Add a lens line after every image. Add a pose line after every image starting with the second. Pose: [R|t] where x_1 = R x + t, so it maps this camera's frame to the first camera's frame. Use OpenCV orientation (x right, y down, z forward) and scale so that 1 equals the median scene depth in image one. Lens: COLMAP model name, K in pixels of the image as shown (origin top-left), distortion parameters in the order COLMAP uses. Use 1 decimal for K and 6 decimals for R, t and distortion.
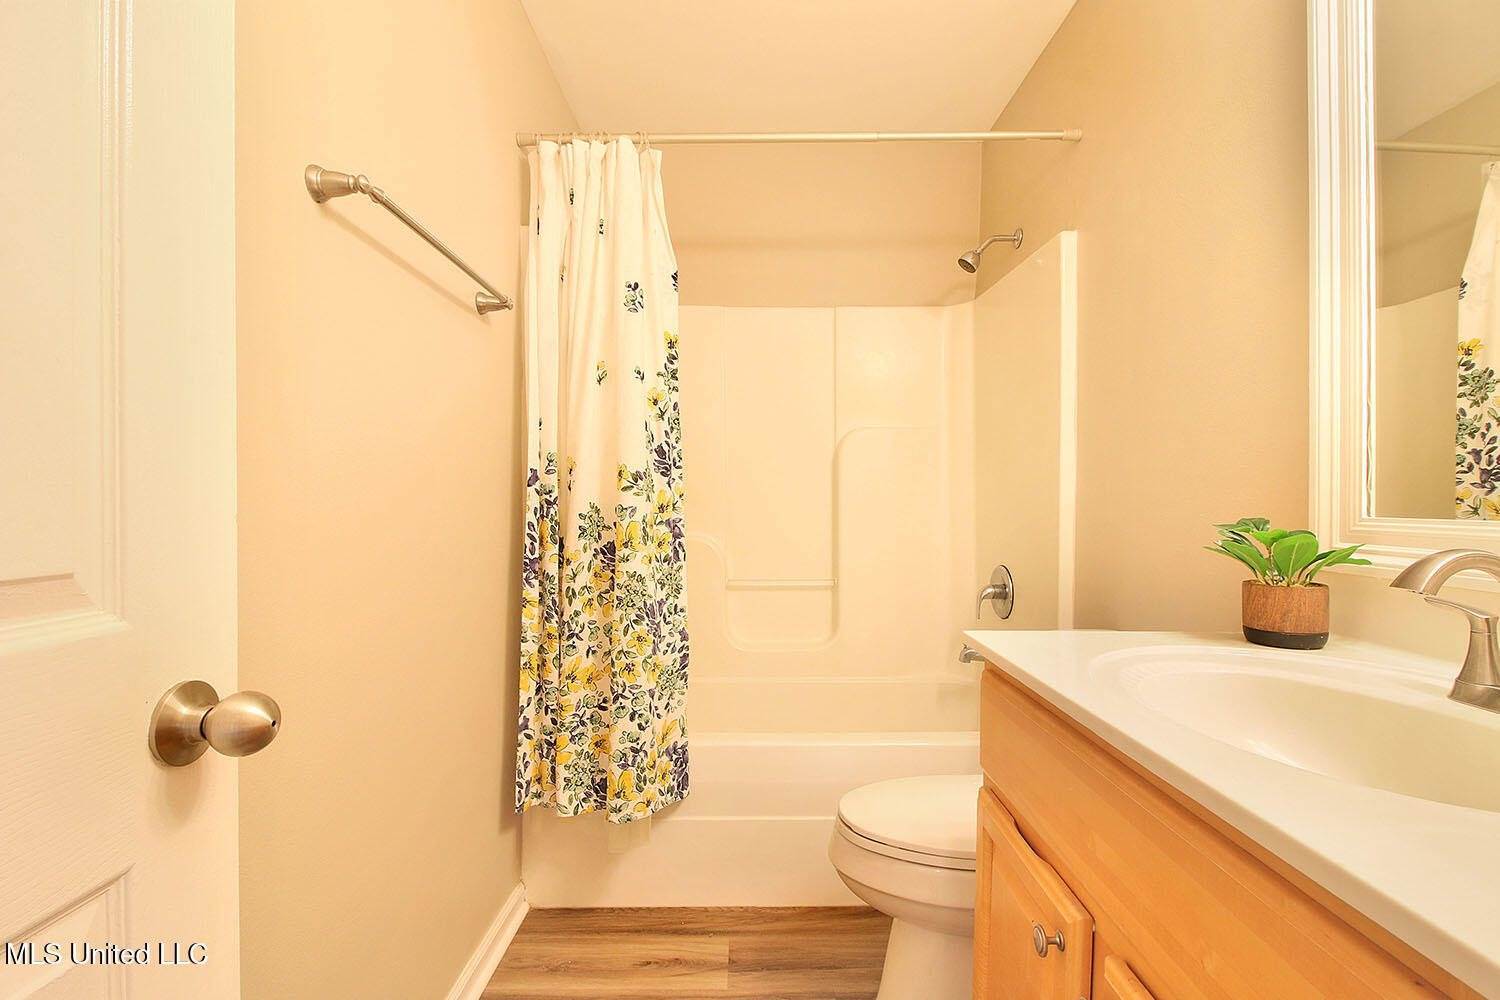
lens RADIAL K [[724.8, 0, 749.1], [0, 724.8, 504.5], [0, 0, 1]] dist [0.004868, -0.016637]
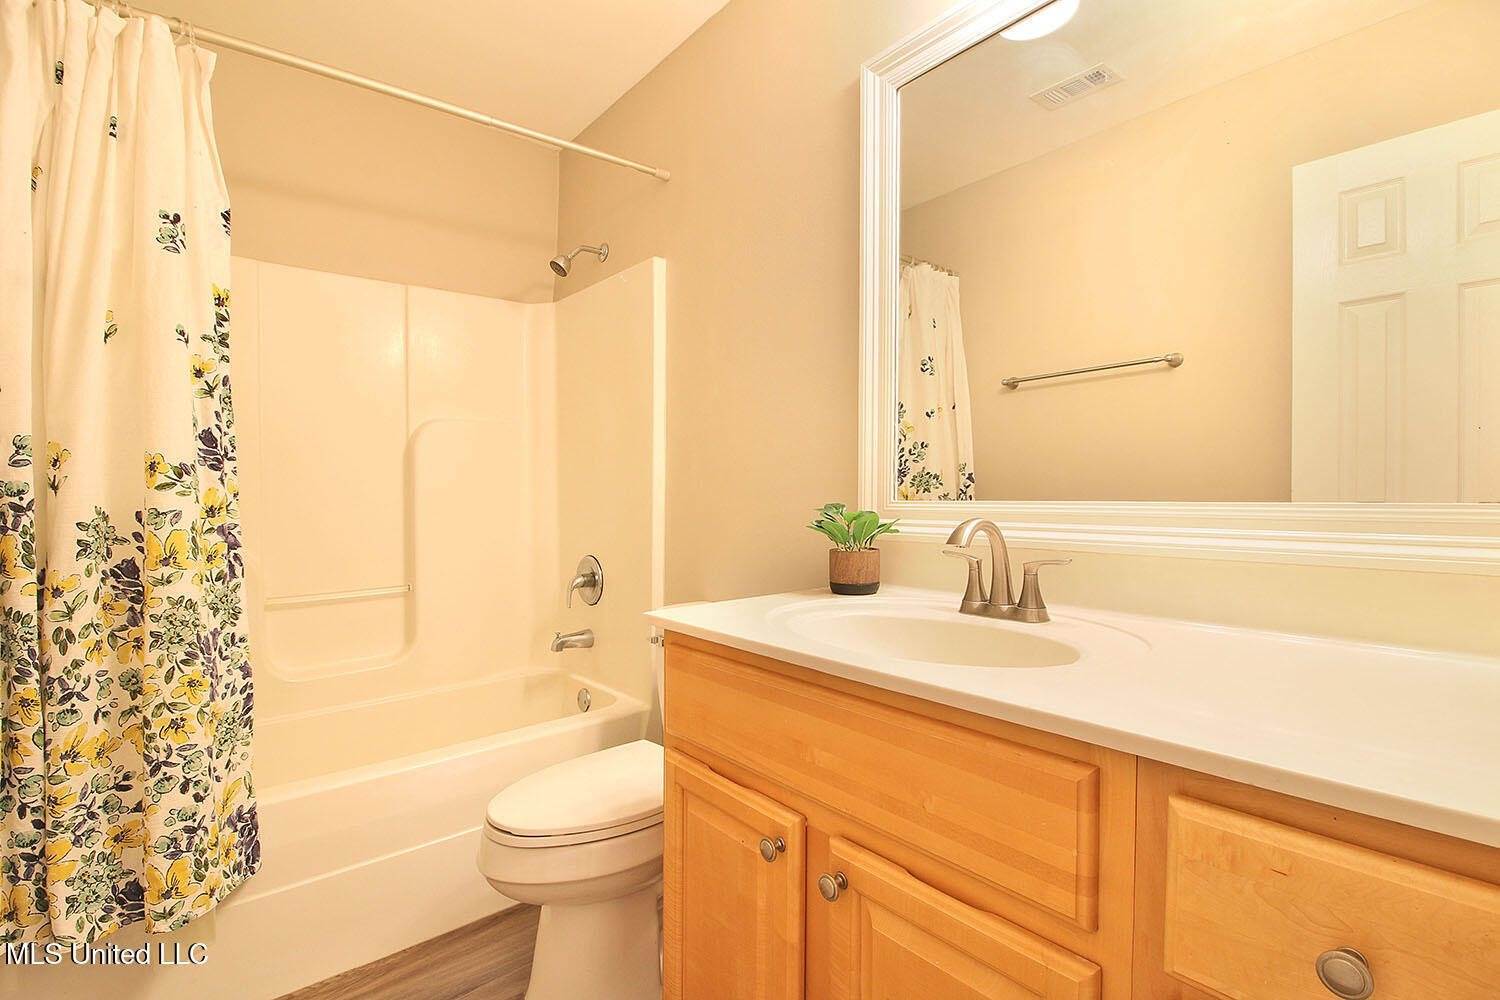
lens RADIAL K [[724.8, 0, 749.1], [0, 724.8, 504.5], [0, 0, 1]] dist [0.004868, -0.016637]
pose [[0.755311, -0.024862, 0.654895, -0.195784], [0.021053, 0.999685, 0.013670, -0.000877], [-0.655028, 0.003463, 0.755596, 0.041478]]
